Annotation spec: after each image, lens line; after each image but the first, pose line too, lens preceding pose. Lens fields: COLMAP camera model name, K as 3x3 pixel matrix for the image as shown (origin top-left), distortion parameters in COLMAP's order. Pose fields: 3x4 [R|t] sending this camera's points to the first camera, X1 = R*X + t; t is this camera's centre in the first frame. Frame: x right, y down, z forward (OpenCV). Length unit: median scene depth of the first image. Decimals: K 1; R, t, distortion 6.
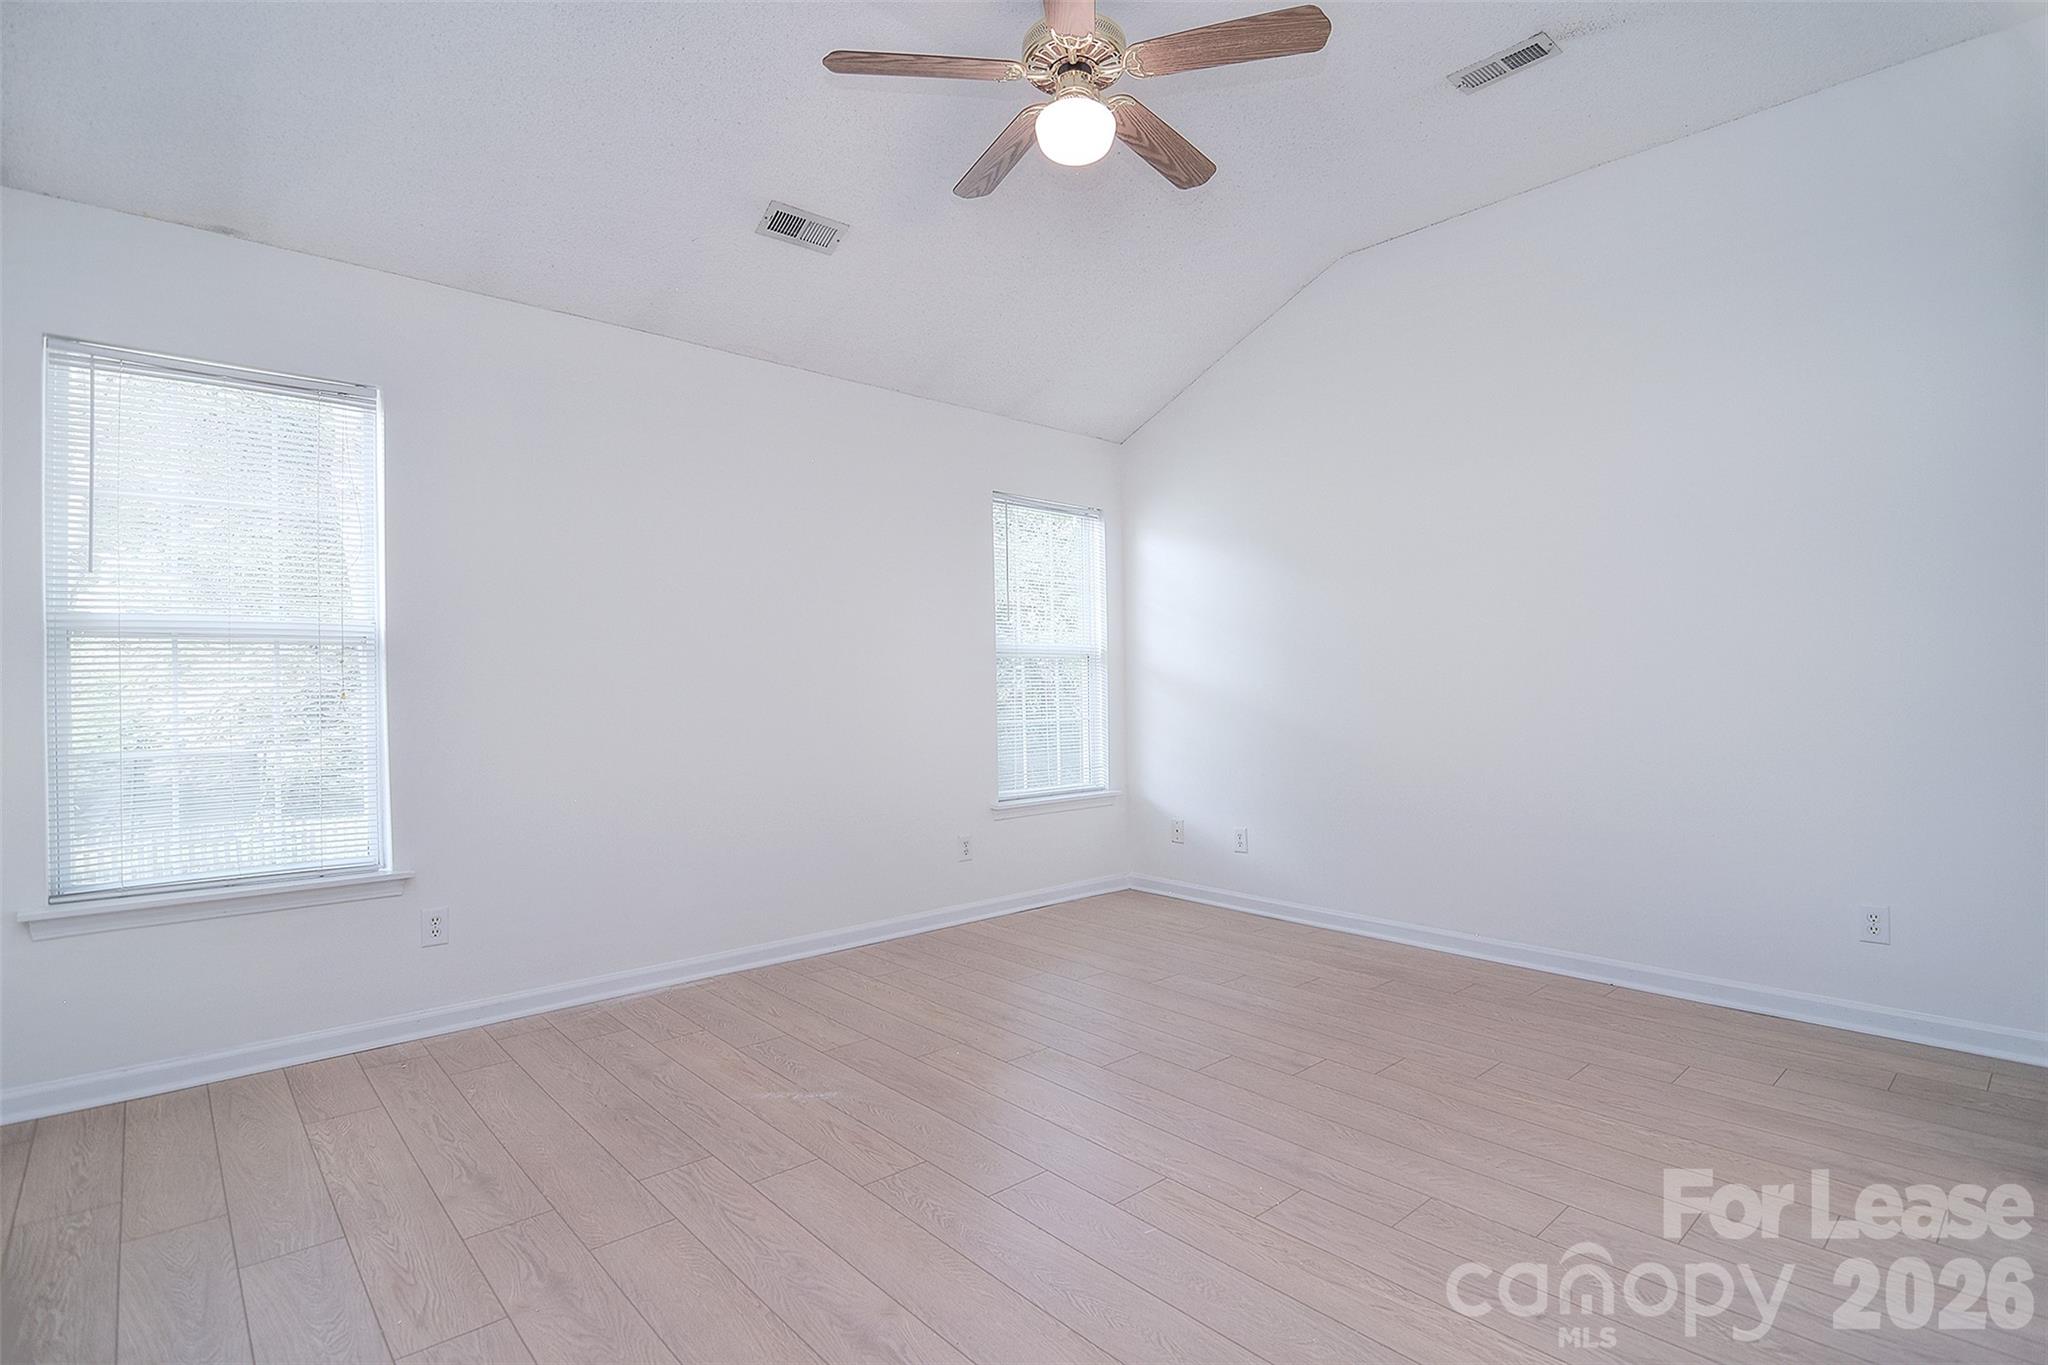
lens RADIAL K [[989.6, 0, 1022.7], [0, 989.6, 691.9], [0, 0, 1]] dist [-0.017578, -0.000097]
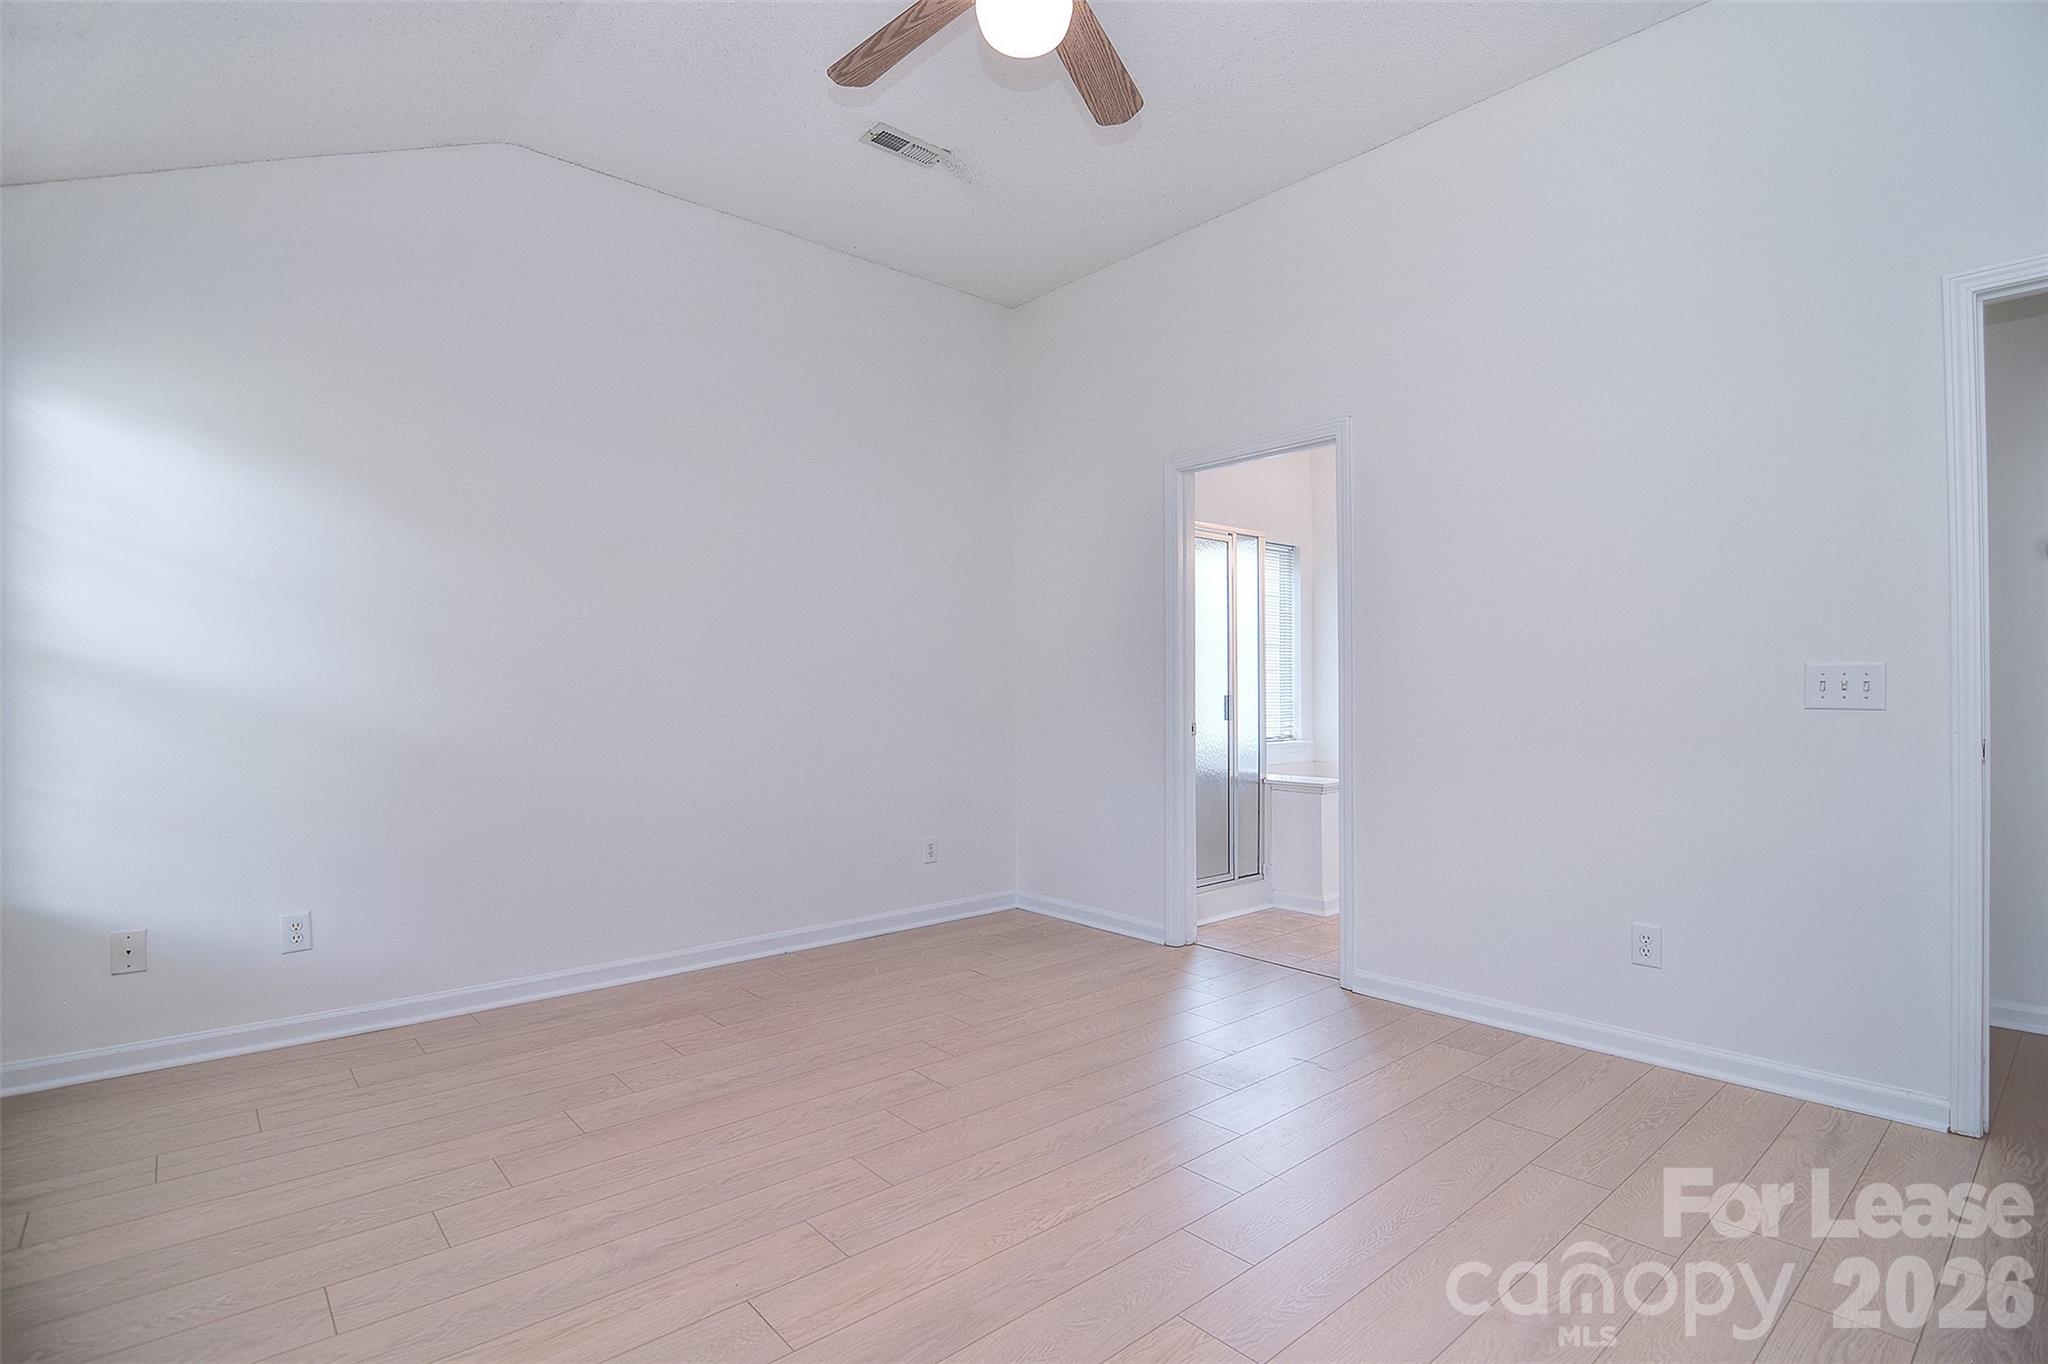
lens RADIAL K [[989.6, 0, 1029.4], [0, 989.6, 671.0], [0, 0, 1]] dist [-0.017578, -0.000097]
pose [[0.003727, 0.031844, 0.999486, -0.489170], [0.011189, 0.999429, -0.031884, 0.011735], [-0.999930, 0.011302, 0.003369, 0.643092]]
